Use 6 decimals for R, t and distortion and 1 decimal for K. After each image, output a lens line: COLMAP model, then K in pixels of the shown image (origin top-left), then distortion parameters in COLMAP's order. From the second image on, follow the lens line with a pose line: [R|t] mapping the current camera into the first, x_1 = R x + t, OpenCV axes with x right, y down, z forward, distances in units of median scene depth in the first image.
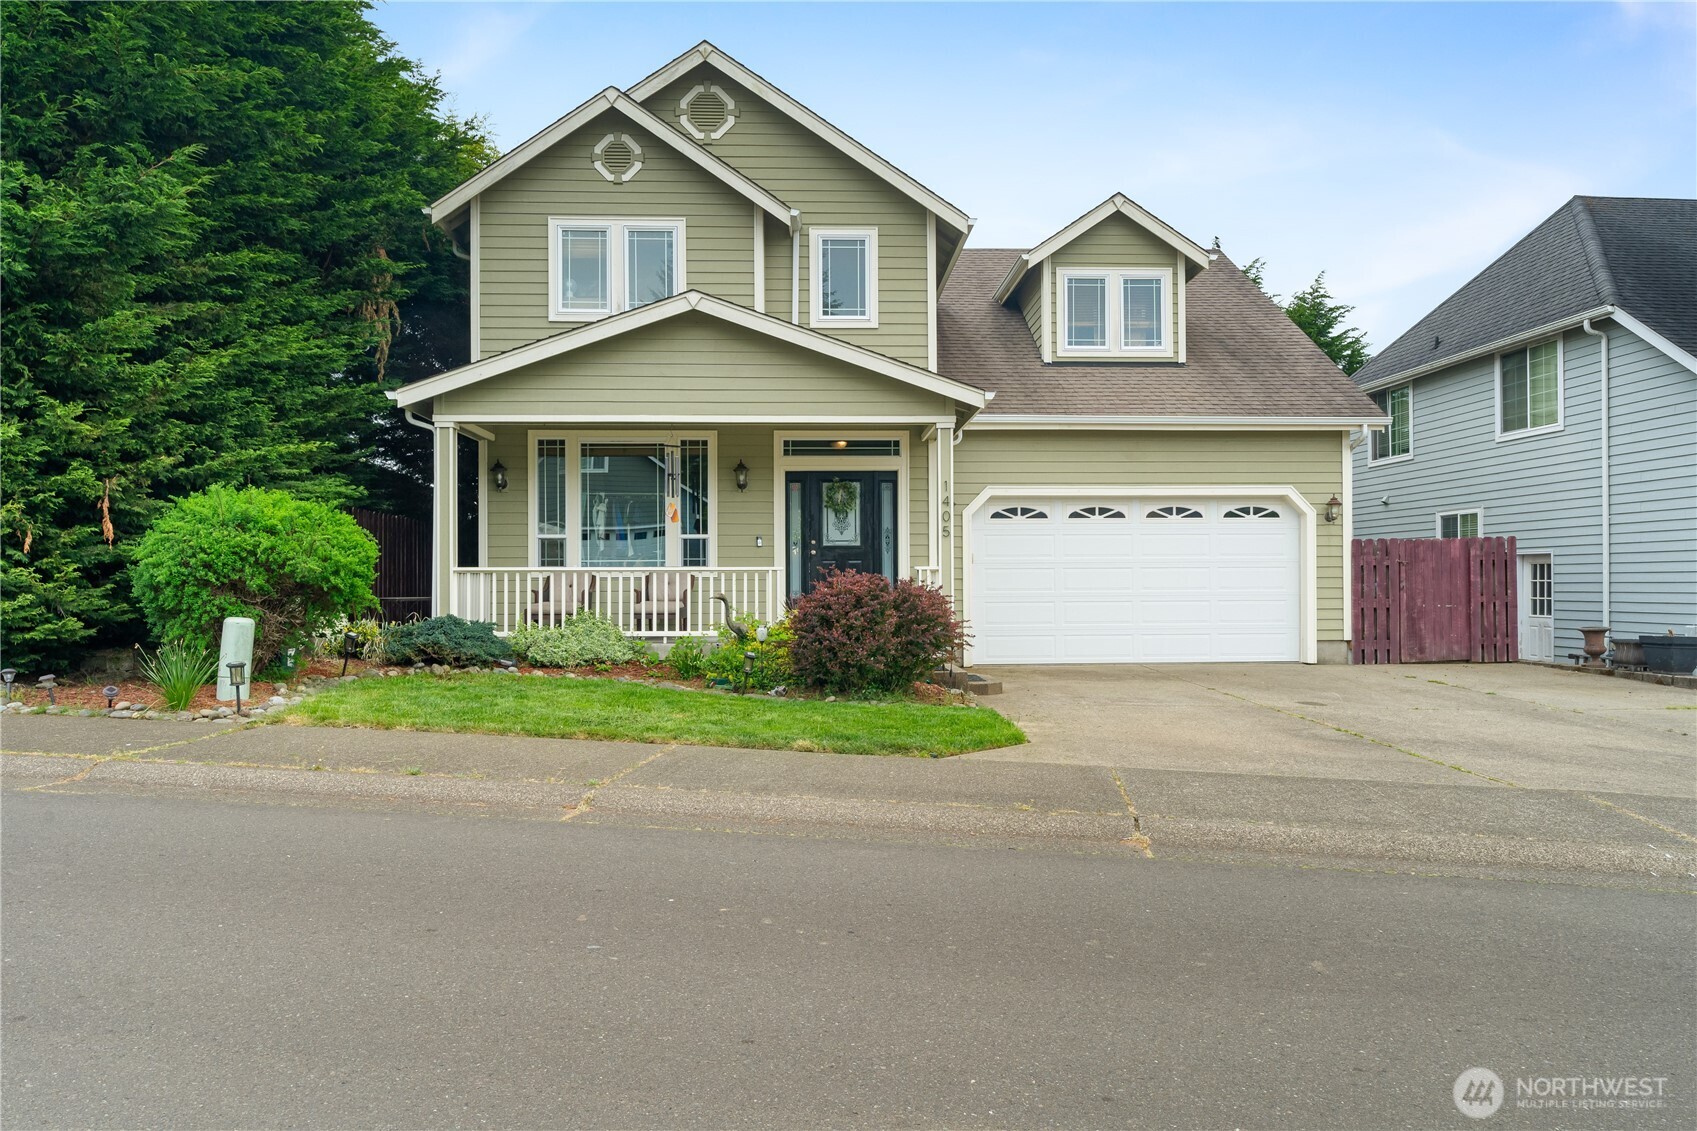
lens RADIAL K [[1127.4, 0, 848.4], [0, 1127.4, 565.2], [0, 0, 1]] dist [0.012950, 0.002808]
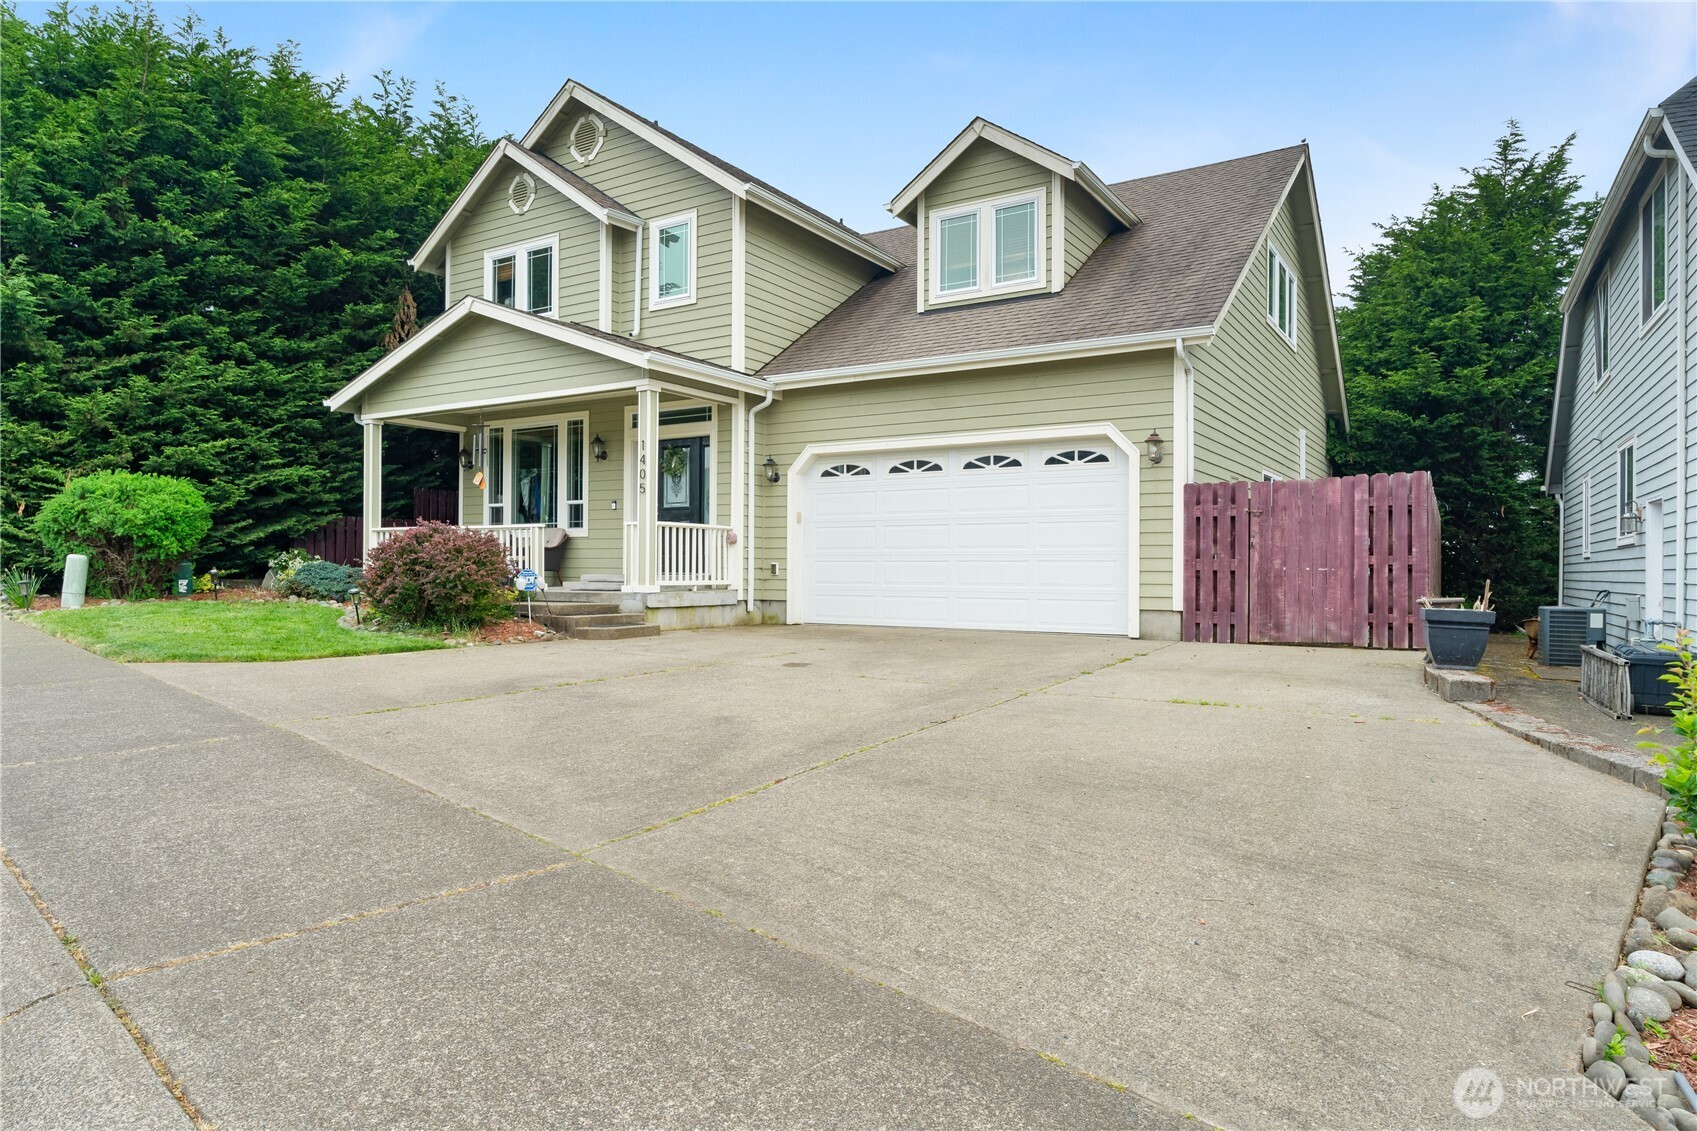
lens RADIAL K [[996.1, 0, 847.5], [0, 996.1, 560.2], [0, 0, 1]] dist [-0.002190, -0.000450]
pose [[0.821982, 0.004761, -0.569493, 0.648081], [-0.001234, 0.999978, 0.006580, 0.026181], [0.569512, -0.004706, 0.821970, 0.288961]]
